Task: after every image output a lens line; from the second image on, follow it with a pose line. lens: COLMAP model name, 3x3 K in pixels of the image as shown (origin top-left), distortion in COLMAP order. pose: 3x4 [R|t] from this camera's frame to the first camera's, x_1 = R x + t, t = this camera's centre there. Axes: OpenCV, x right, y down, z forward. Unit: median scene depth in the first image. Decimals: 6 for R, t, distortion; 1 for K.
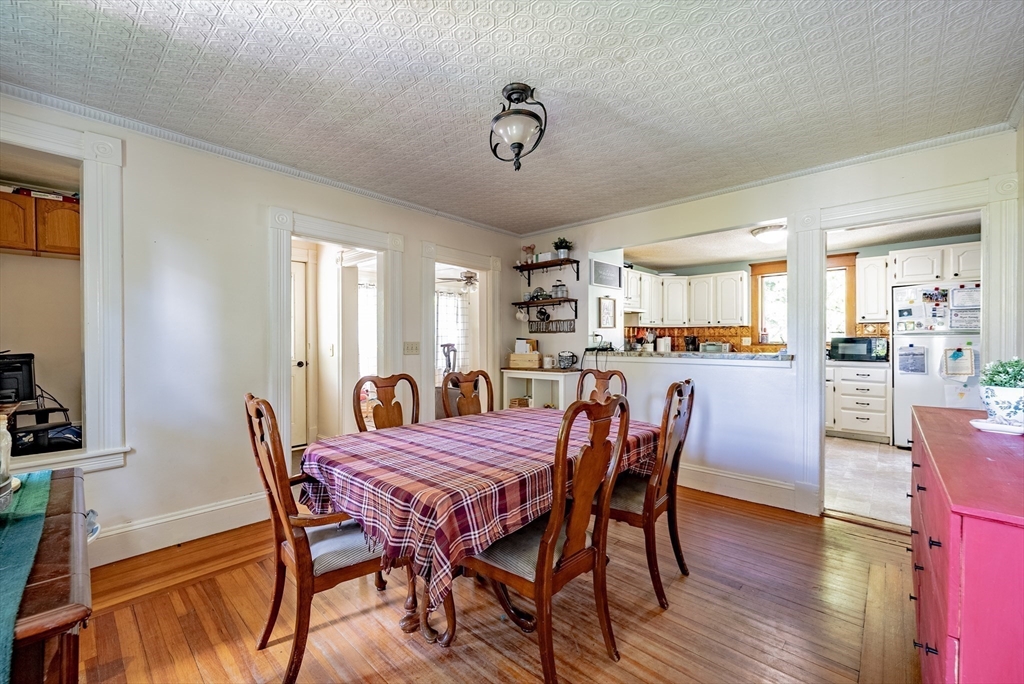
lens RADIAL K [[437.7, 0, 512.0], [0, 437.7, 342.0], [0, 0, 1]] dist [-0.000178, -0.000034]
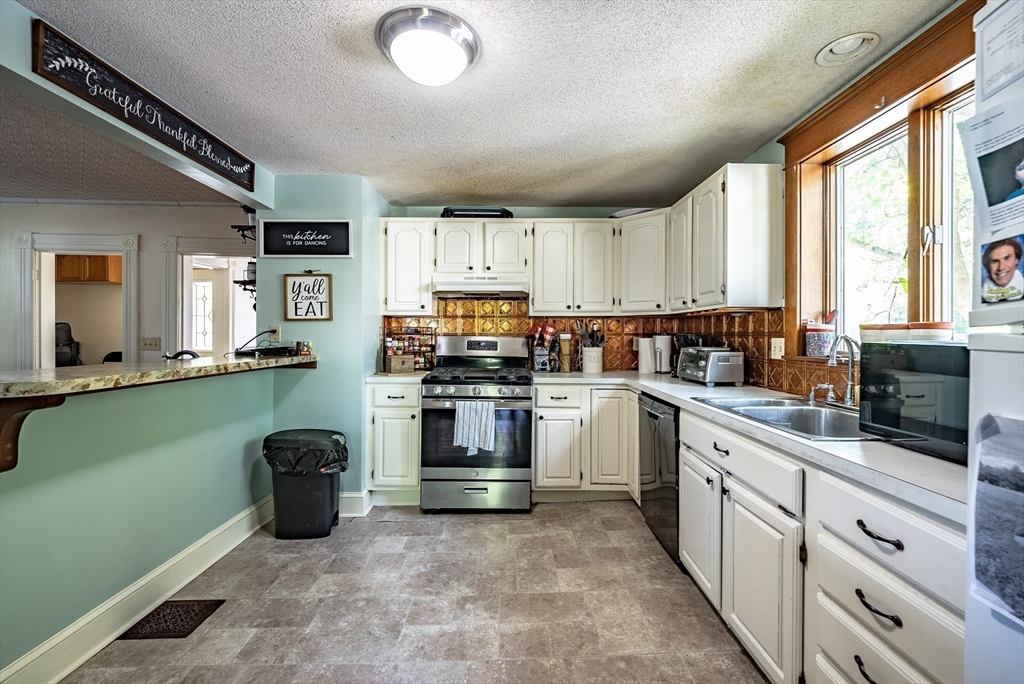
lens RADIAL K [[437.7, 0, 512.0], [0, 437.7, 342.0], [0, 0, 1]] dist [-0.000178, -0.000034]
pose [[0.701172, 0.013146, -0.712871, 0.707942], [-0.005543, 0.999900, 0.012987, -0.011357], [0.712971, -0.005155, 0.701175, 0.633969]]
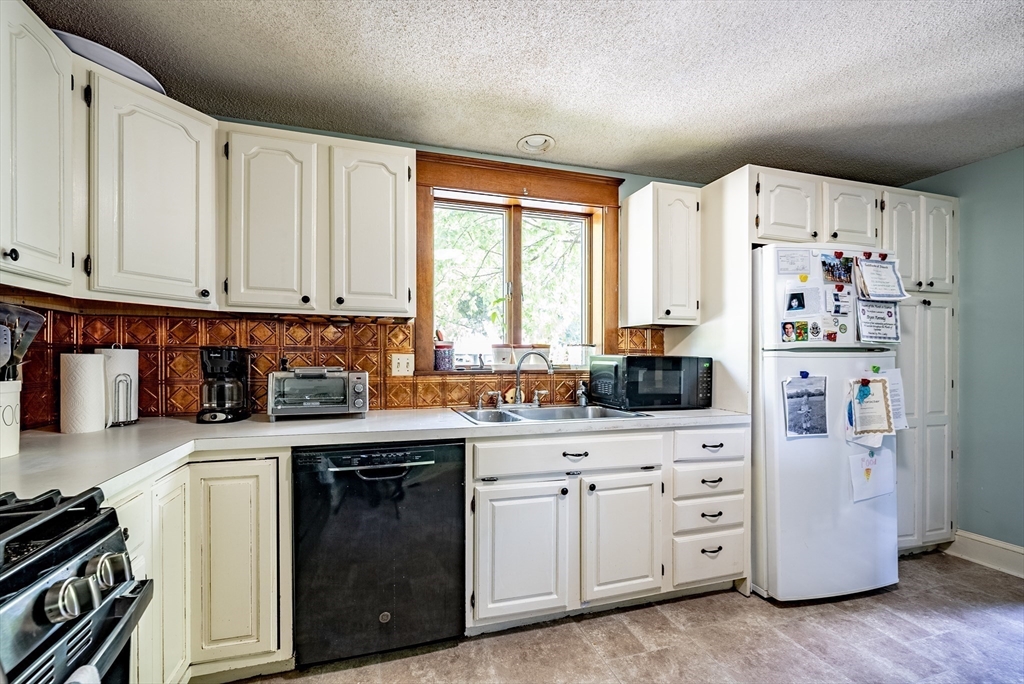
lens RADIAL K [[421.6, 0, 509.6], [0, 421.6, 361.8], [0, 0, 1]] dist [0.000128, -0.000024]
pose [[0.483447, -0.002339, 0.875371, 0.304093], [0.000748, 0.999997, 0.002259, -0.005027], [-0.875373, -0.000437, 0.483447, 0.832599]]
